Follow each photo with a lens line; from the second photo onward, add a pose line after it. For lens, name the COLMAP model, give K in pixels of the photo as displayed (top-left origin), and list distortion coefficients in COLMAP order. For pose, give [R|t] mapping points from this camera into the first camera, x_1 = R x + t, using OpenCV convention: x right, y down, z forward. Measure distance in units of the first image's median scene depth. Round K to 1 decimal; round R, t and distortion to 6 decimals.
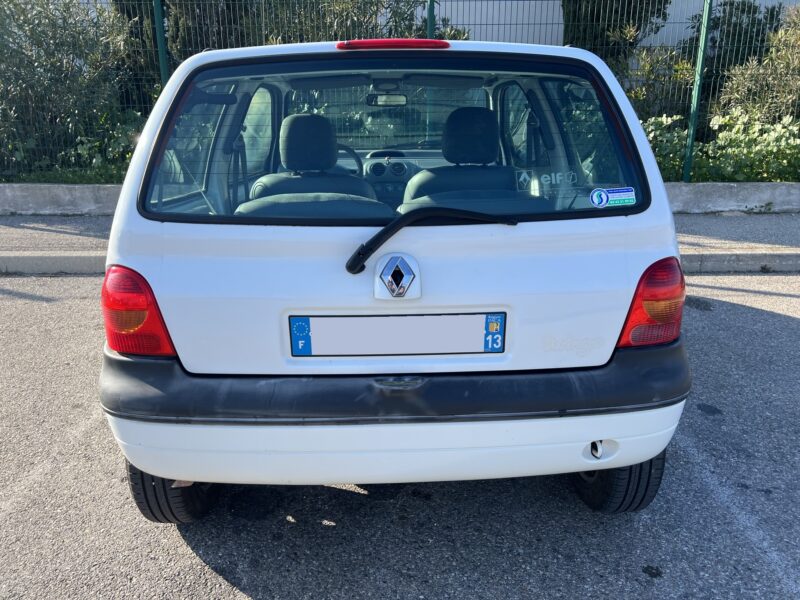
lens RADIAL K [[601.4, 0, 395.4], [0, 601.4, 302.9], [0, 0, 1]] dist [0.061018, -0.067323]
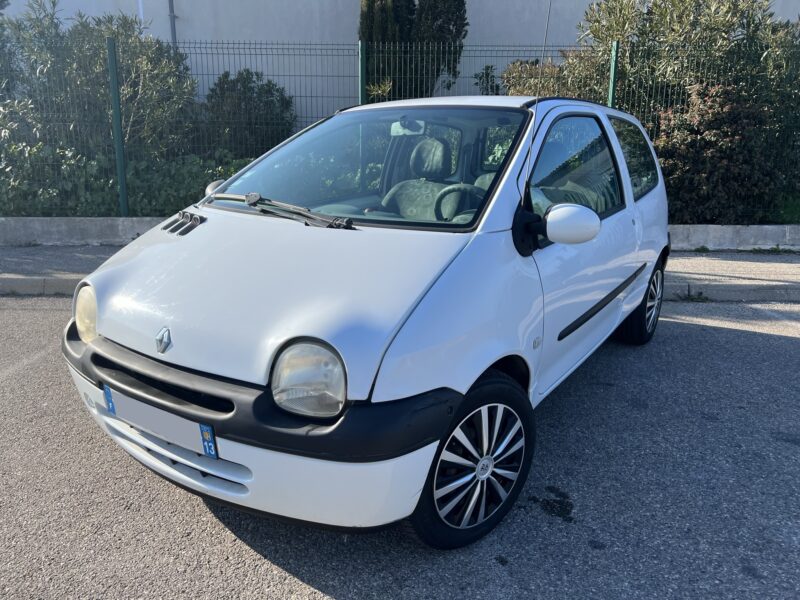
lens RADIAL K [[614.5, 0, 400.0], [0, 614.5, 300.0], [0, 0, 1]] dist [0.015787, -0.001642]
pose [[0.999827, 0.015672, -0.010013, 0.520020], [-0.016524, 0.995664, -0.091542, 0.036679], [0.008535, 0.091692, 0.995751, -0.059071]]
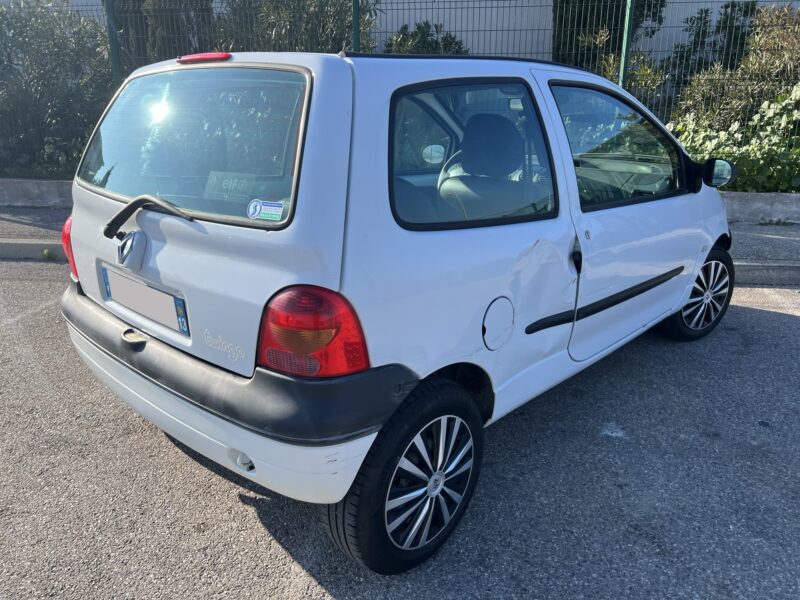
lens RADIAL K [[610.3, 0, 398.3], [0, 610.3, 303.8], [0, 0, 1]] dist [0.052124, -0.059977]
pose [[0.990582, 0.044633, -0.129441, 0.254893], [-0.045921, 0.998921, -0.006984, 0.008667], [0.128990, 0.012862, 0.991562, -0.027112]]
